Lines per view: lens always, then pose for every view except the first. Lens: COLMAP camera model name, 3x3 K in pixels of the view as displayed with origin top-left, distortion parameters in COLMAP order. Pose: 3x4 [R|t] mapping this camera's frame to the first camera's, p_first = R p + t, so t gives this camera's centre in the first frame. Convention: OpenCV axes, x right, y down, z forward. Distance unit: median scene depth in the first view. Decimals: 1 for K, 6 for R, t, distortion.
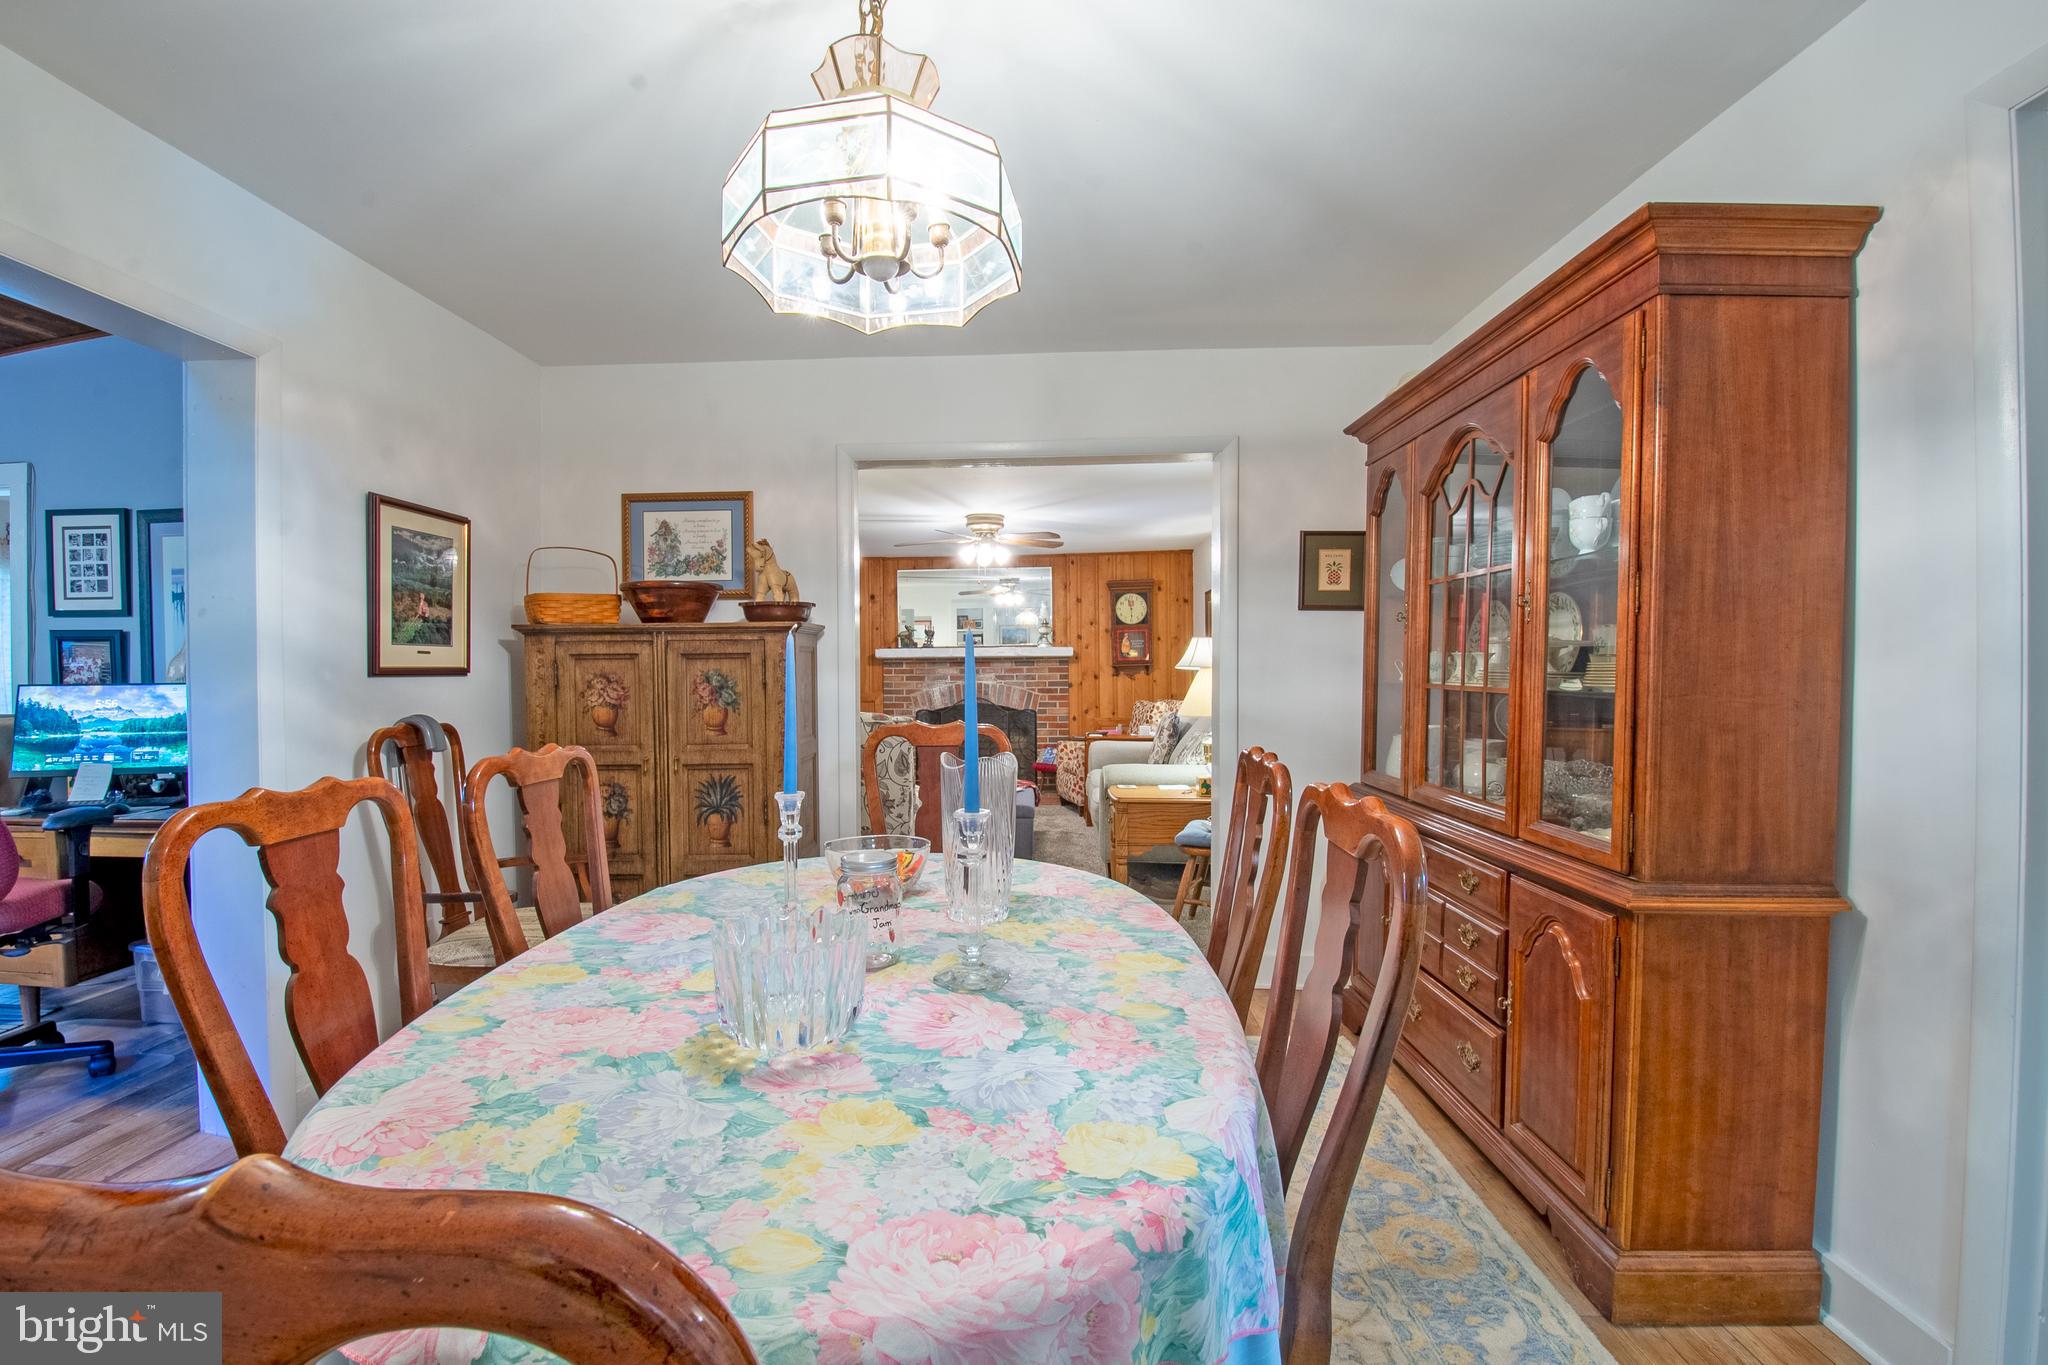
lens RADIAL K [[900.1, 0, 988.9], [0, 900.1, 689.8], [0, 0, 1]] dist [0.006454, -0.017178]
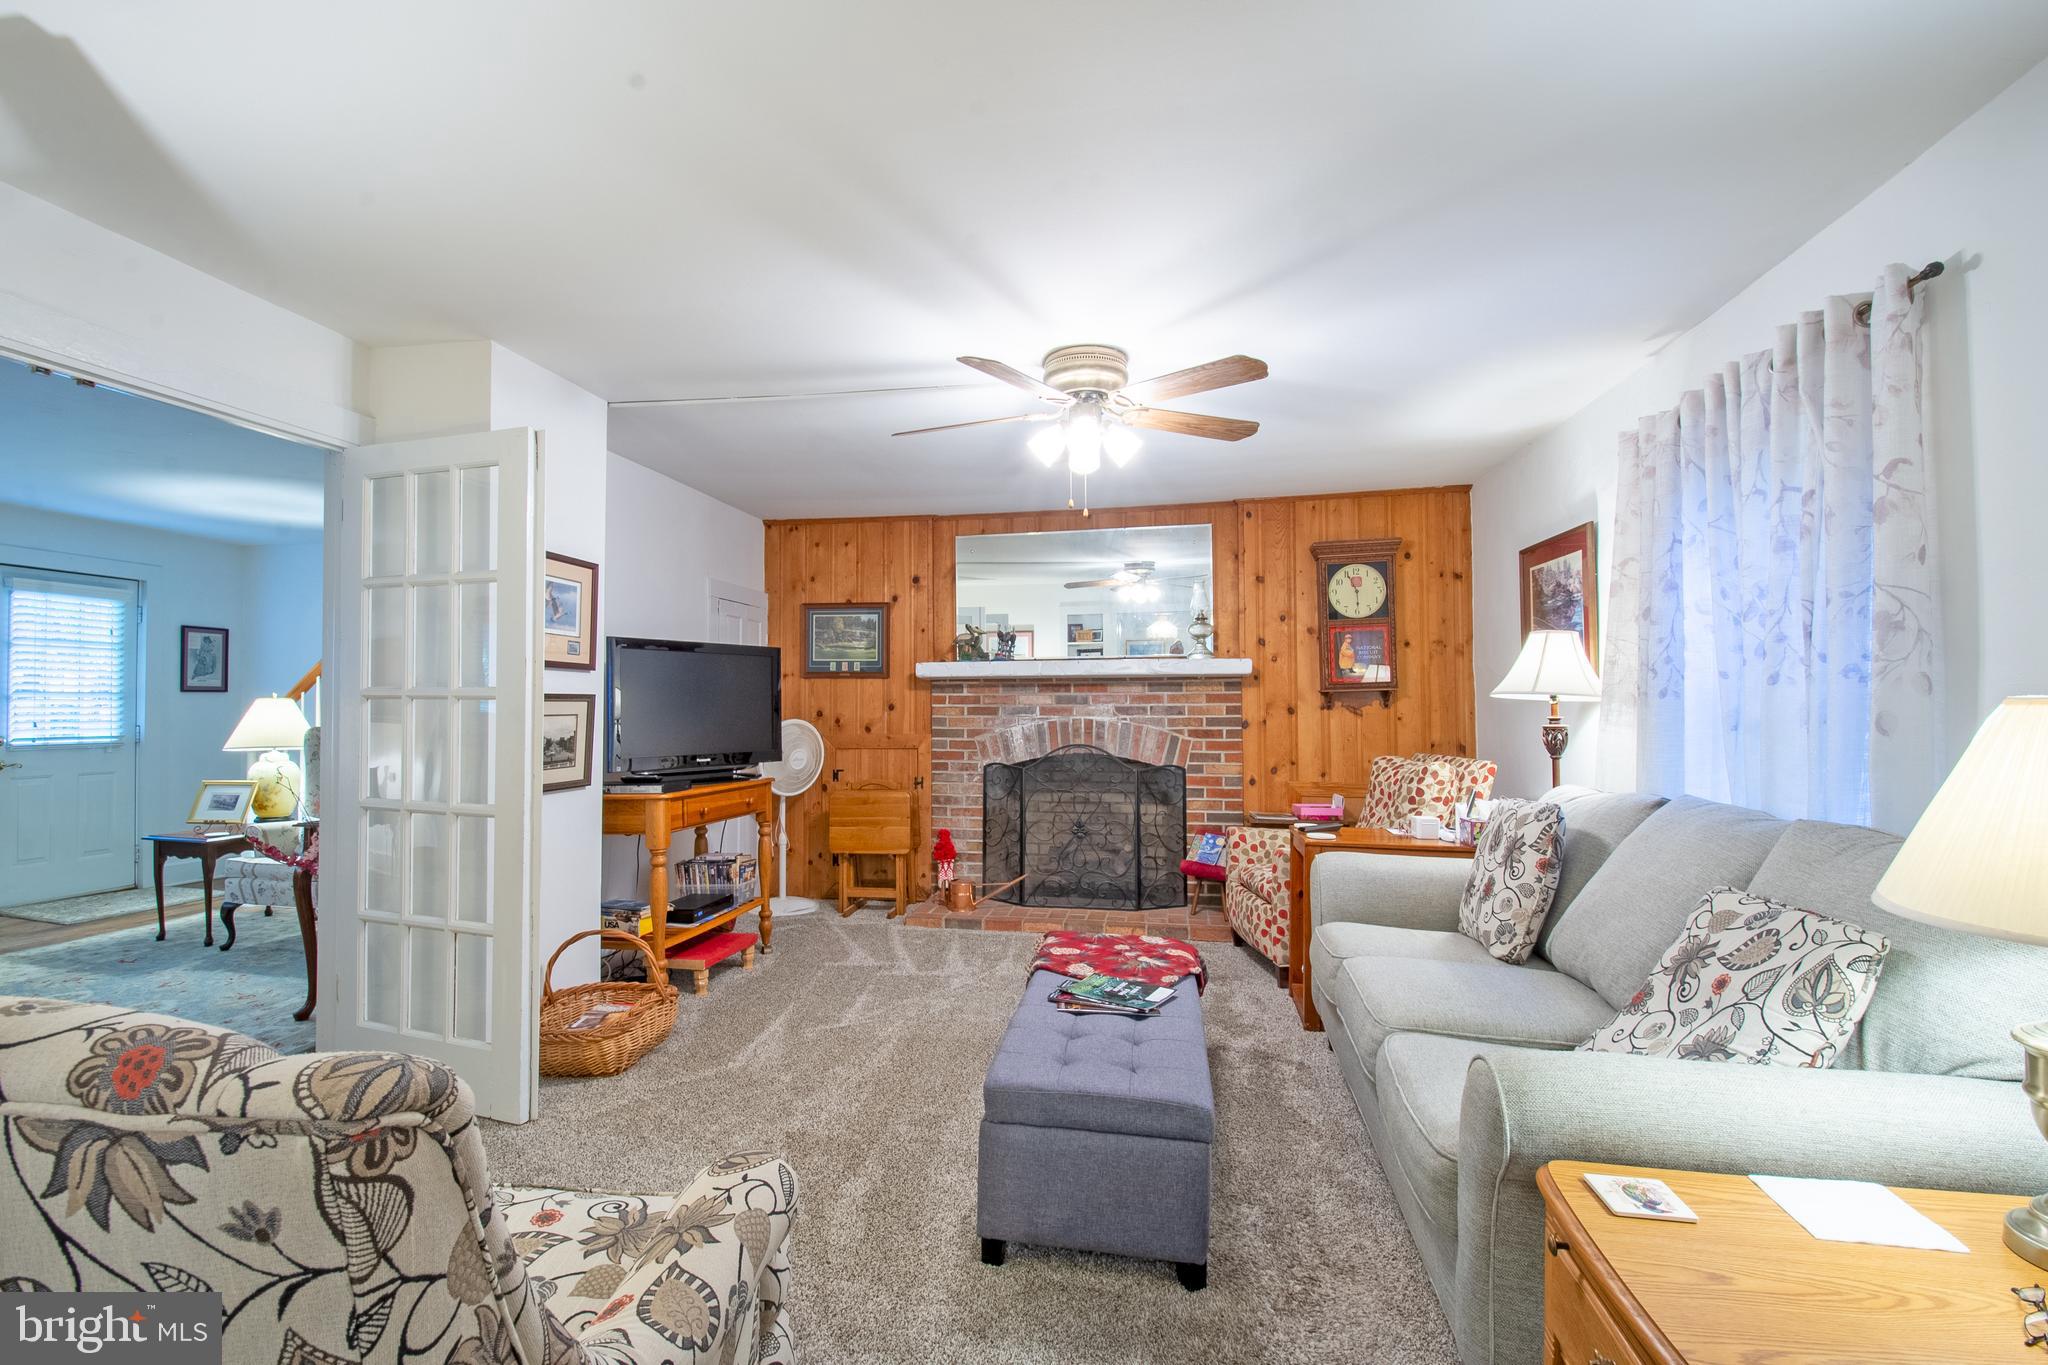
lens RADIAL K [[900.1, 0, 988.9], [0, 900.1, 689.8], [0, 0, 1]] dist [0.006454, -0.017178]
pose [[0.989825, 0.002389, -0.142270, 0.009172], [-0.006500, 0.999575, -0.028435, -0.009886], [0.142142, 0.029070, 0.989419, 0.399607]]
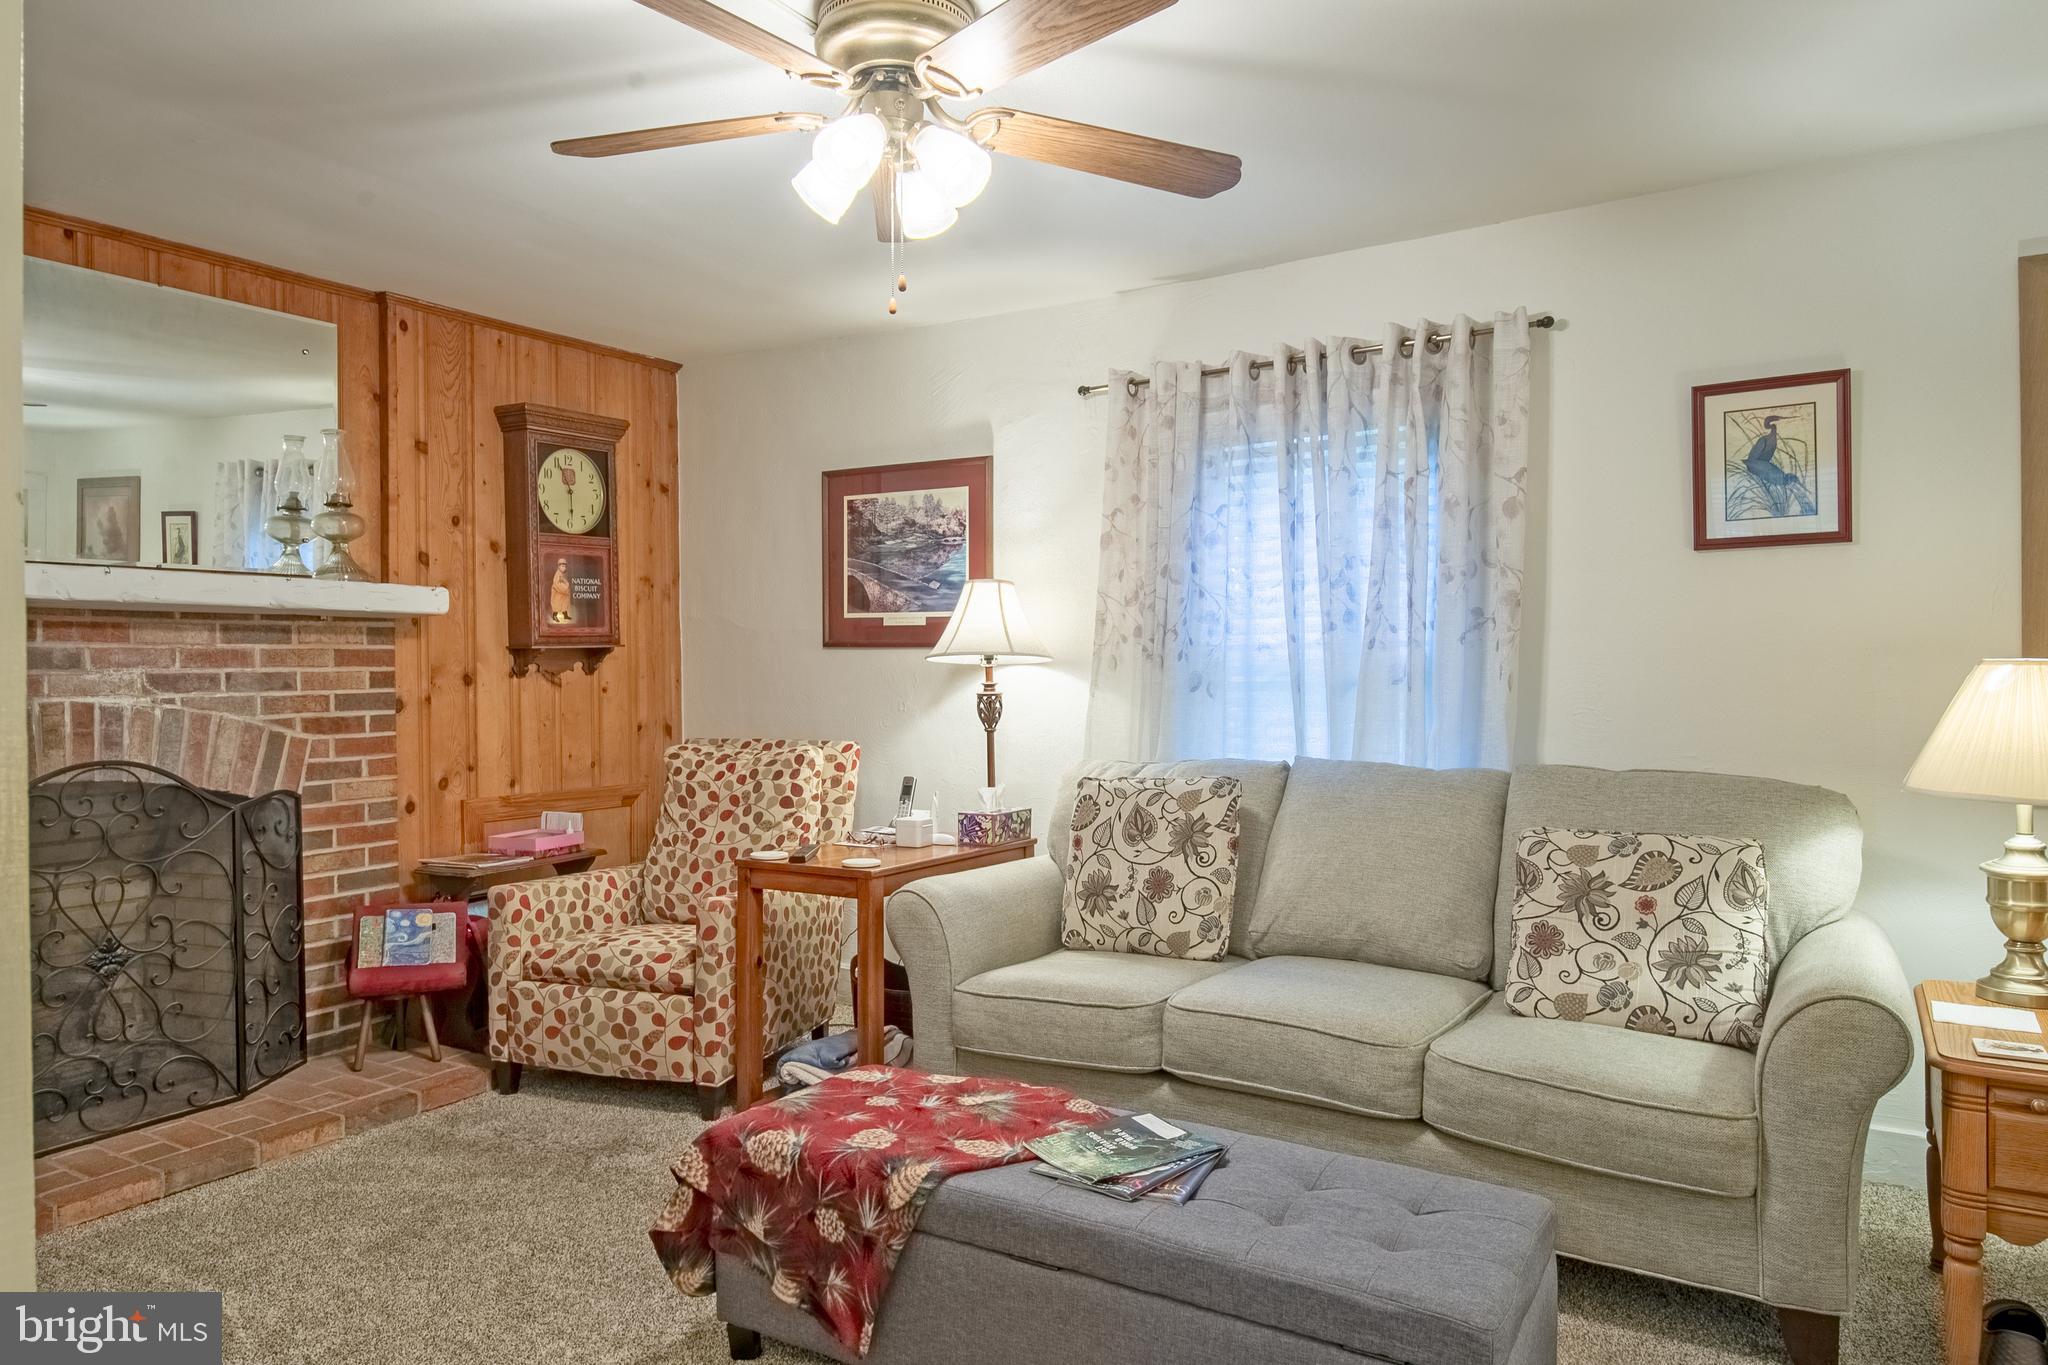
lens RADIAL K [[1270.0, 0, 1024.0], [0, 1270.0, 682.5], [0, 0, 1]] dist [0.017847, -0.000066]
pose [[0.480062, -0.006056, 0.877213, -0.203499], [0.011629, 0.999932, 0.000539, -0.010903], [-0.877157, 0.009943, 0.480100, 0.584321]]
